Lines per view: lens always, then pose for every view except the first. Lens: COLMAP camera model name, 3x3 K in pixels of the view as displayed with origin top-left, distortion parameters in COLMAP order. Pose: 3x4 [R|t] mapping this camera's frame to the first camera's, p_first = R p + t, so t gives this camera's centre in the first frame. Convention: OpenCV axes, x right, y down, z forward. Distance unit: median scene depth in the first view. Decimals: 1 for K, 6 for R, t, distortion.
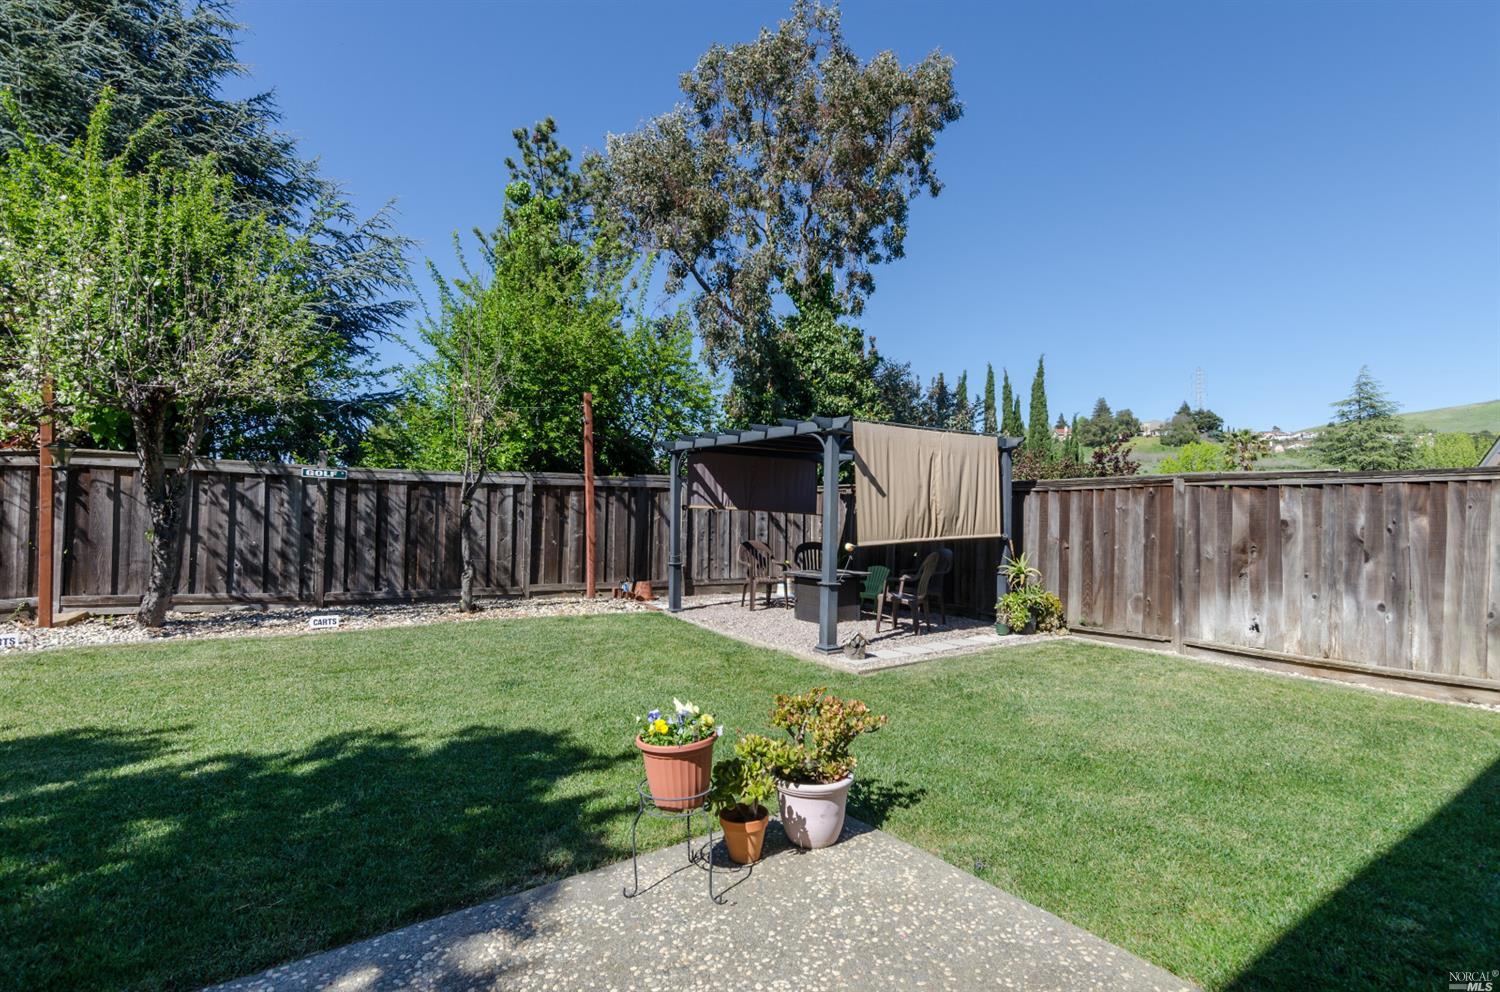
lens RADIAL K [[722.6, 0, 745.8], [0, 722.6, 504.8], [0, 0, 1]] dist [-0.003217, 0.003529]
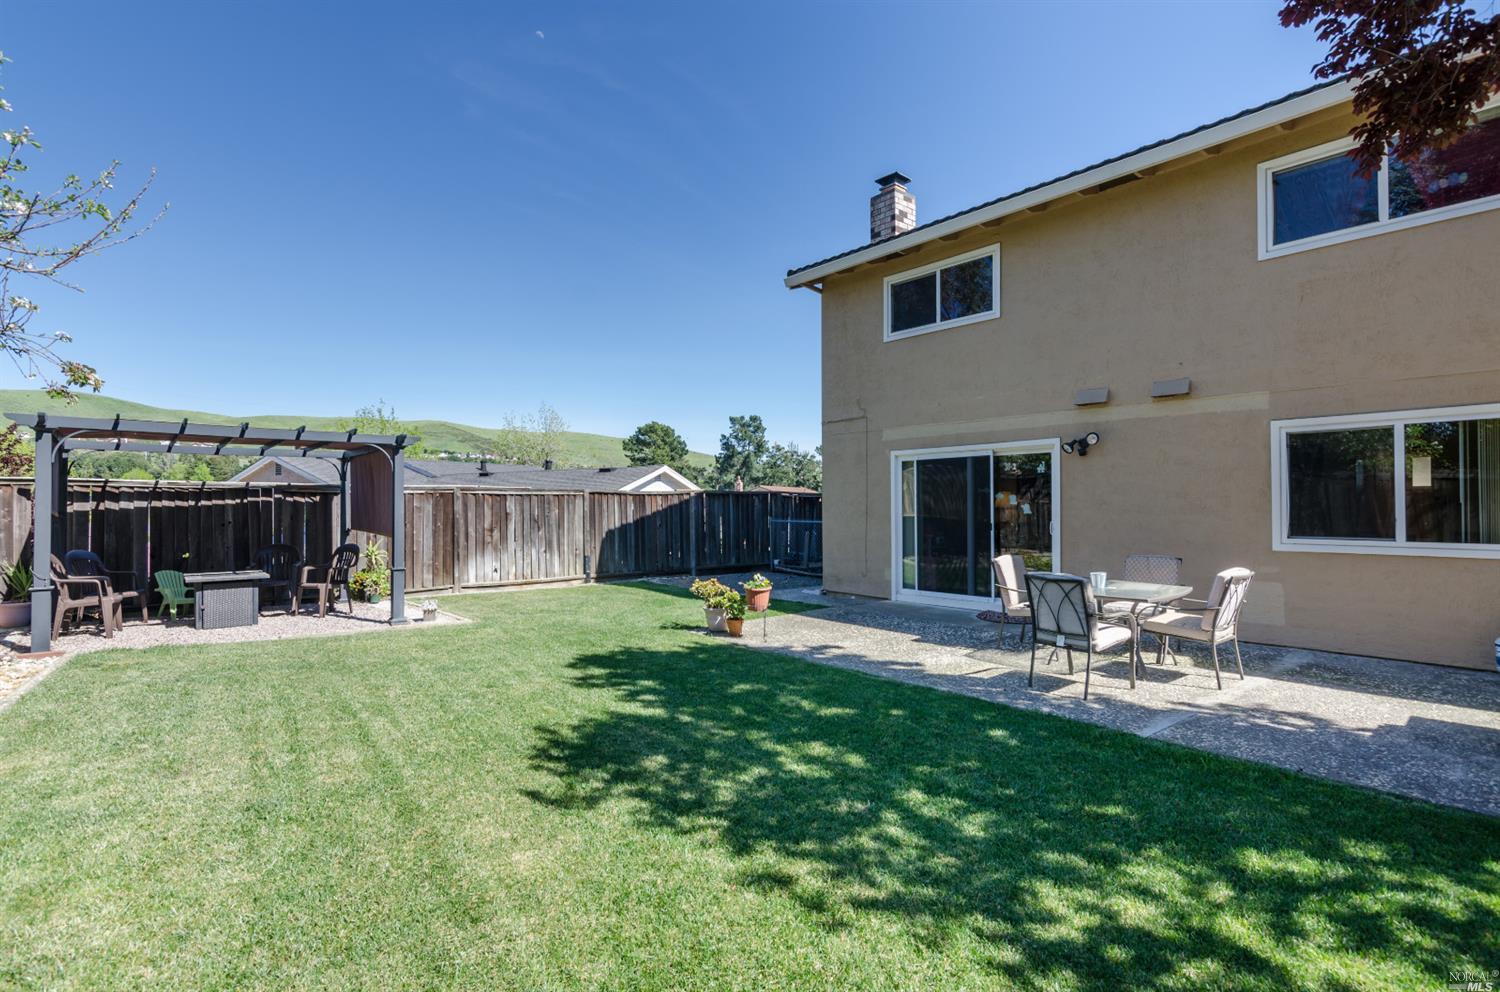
lens RADIAL K [[722.6, 0, 757.9], [0, 722.6, 498.5], [0, 0, 1]] dist [-0.003217, 0.003529]
pose [[-0.114570, 0.008099, 0.993382, -0.934360], [-0.008264, 0.999924, -0.009106, -0.003789], [-0.993381, -0.009252, -0.114495, 0.415040]]
